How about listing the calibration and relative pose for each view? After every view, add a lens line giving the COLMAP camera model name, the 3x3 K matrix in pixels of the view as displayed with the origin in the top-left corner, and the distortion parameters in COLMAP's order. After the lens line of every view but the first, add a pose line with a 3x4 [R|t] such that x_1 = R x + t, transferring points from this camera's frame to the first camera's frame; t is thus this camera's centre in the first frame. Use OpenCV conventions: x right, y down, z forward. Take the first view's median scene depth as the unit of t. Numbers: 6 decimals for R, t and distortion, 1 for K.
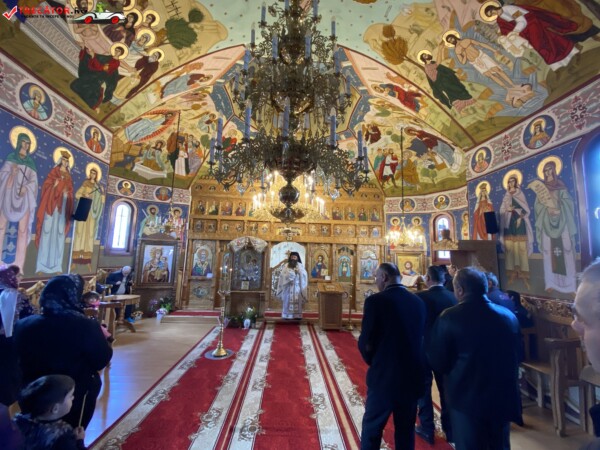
lens RADIAL K [[242.7, 0, 300.3], [0, 242.7, 226.0], [0, 0, 1]] dist [0.025243, -0.022460]
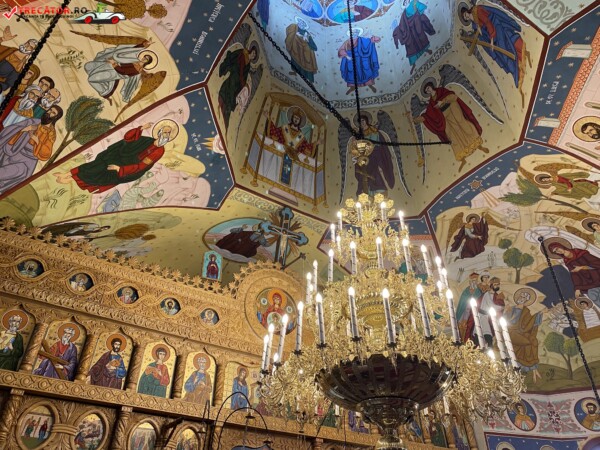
lens RADIAL K [[451.3, 0, 297.9], [0, 451.3, 226.2], [0, 0, 1]] dist [0.056317, -0.062308]
pose [[0.876282, 0.275141, 0.395508, -0.330654], [-0.050987, 0.869248, -0.491739, 0.043882], [-0.479092, 0.410737, 0.775736, 0.462178]]
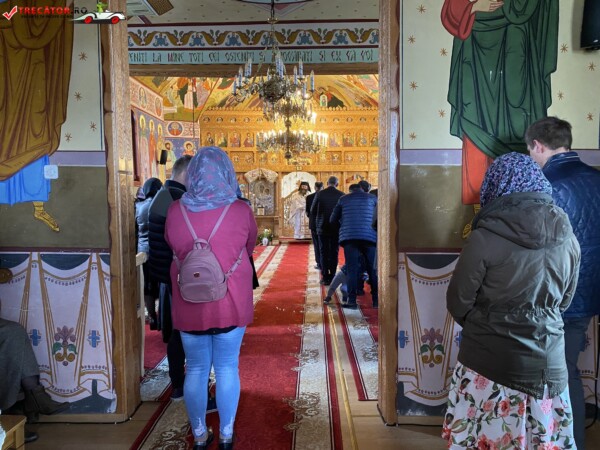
lens RADIAL K [[451.3, 0, 297.9], [0, 451.3, 226.2], [0, 0, 1]] dist [0.056317, -0.062308]
pose [[0.996064, -0.025548, -0.084881, 0.105758], [0.041644, 0.980185, 0.193659, -0.078635], [0.078251, -0.196431, 0.977390, -0.908374]]
